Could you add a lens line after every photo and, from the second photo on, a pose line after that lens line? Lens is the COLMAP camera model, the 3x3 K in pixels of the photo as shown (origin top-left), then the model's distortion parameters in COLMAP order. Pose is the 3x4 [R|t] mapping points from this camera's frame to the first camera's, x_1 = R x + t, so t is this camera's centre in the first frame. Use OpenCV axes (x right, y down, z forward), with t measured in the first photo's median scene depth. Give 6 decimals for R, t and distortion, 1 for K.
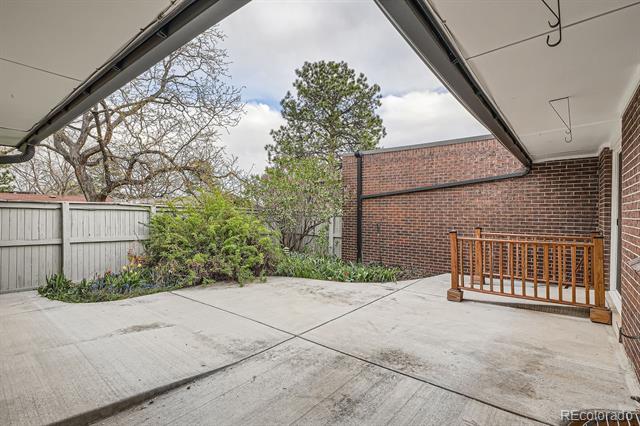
lens RADIAL K [[312.4, 0, 319.9], [0, 312.4, 212.1], [0, 0, 1]] dist [0.000701, 0.000151]
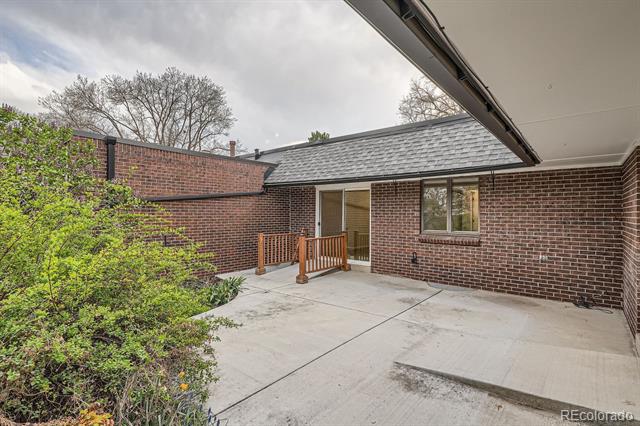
lens RADIAL K [[312.4, 0, 322.1], [0, 312.4, 213.0], [0, 0, 1]] dist [0.000701, 0.000151]
pose [[0.008102, -0.009910, 0.999918, -1.587286], [-0.008064, 0.999918, 0.009975, -0.086945], [-0.999935, -0.008144, 0.008021, 1.417549]]
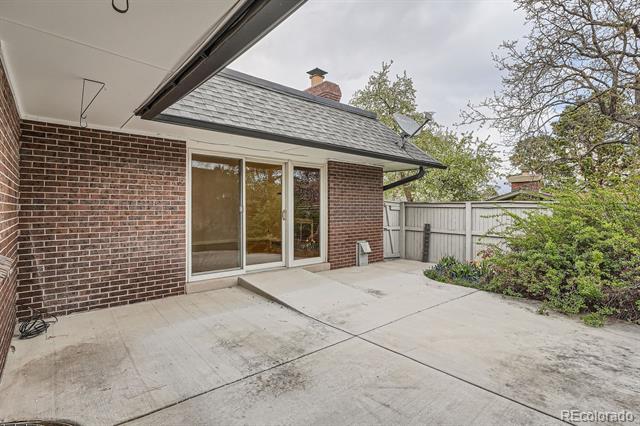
lens RADIAL K [[312.4, 0, 317.8], [0, 312.4, 210.3], [0, 0, 1]] dist [0.000701, 0.000151]
pose [[-0.183385, -0.004775, -0.983030, 0.987392], [0.002428, 0.999983, -0.005311, 0.011425], [0.983038, -0.003360, -0.183370, 1.160863]]
